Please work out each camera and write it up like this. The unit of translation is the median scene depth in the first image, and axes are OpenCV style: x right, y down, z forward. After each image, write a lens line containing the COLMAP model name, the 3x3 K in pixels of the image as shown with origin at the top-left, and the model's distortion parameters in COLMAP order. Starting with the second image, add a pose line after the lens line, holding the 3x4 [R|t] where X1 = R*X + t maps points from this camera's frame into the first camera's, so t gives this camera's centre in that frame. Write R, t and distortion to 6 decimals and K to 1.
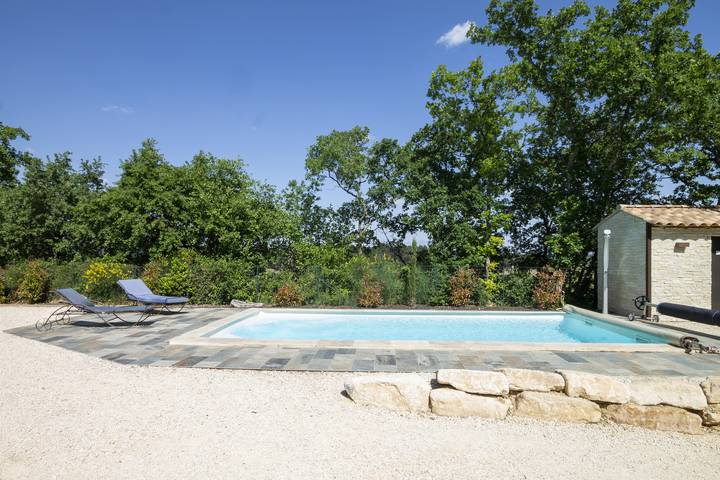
lens RADIAL K [[418.1, 0, 362.9], [0, 418.1, 236.1], [0, 0, 1]] dist [-0.012343, -0.001233]
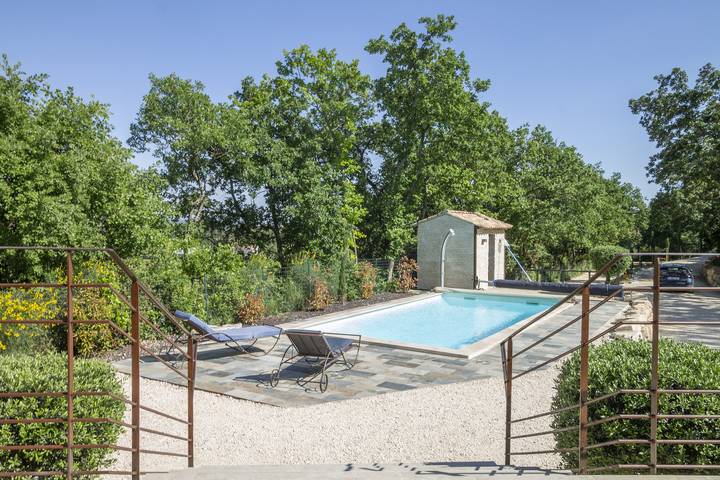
lens RADIAL K [[545.0, 0, 360.0], [0, 545.0, 238.8], [0, 0, 1]] dist [0.016526, 0.007613]
pose [[0.514943, -0.022085, 0.856940, -1.811876], [-0.044974, 0.997595, 0.052735, -0.104631], [-0.856044, -0.065696, 0.512712, 0.564521]]
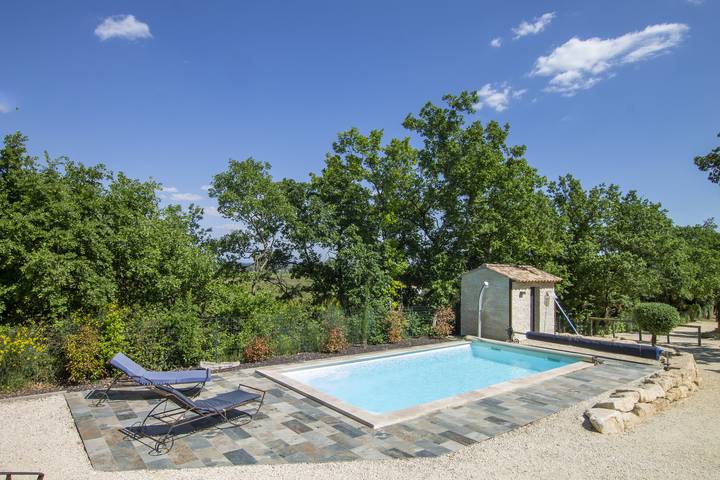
lens RADIAL K [[418.1, 0, 363.2], [0, 418.1, 243.6], [0, 0, 1]] dist [-0.012343, -0.001233]
pose [[0.750949, 0.053897, 0.658157, -1.188694], [-0.052901, 0.998370, -0.021397, -0.157691], [-0.658238, -0.018749, 0.752576, 0.294899]]
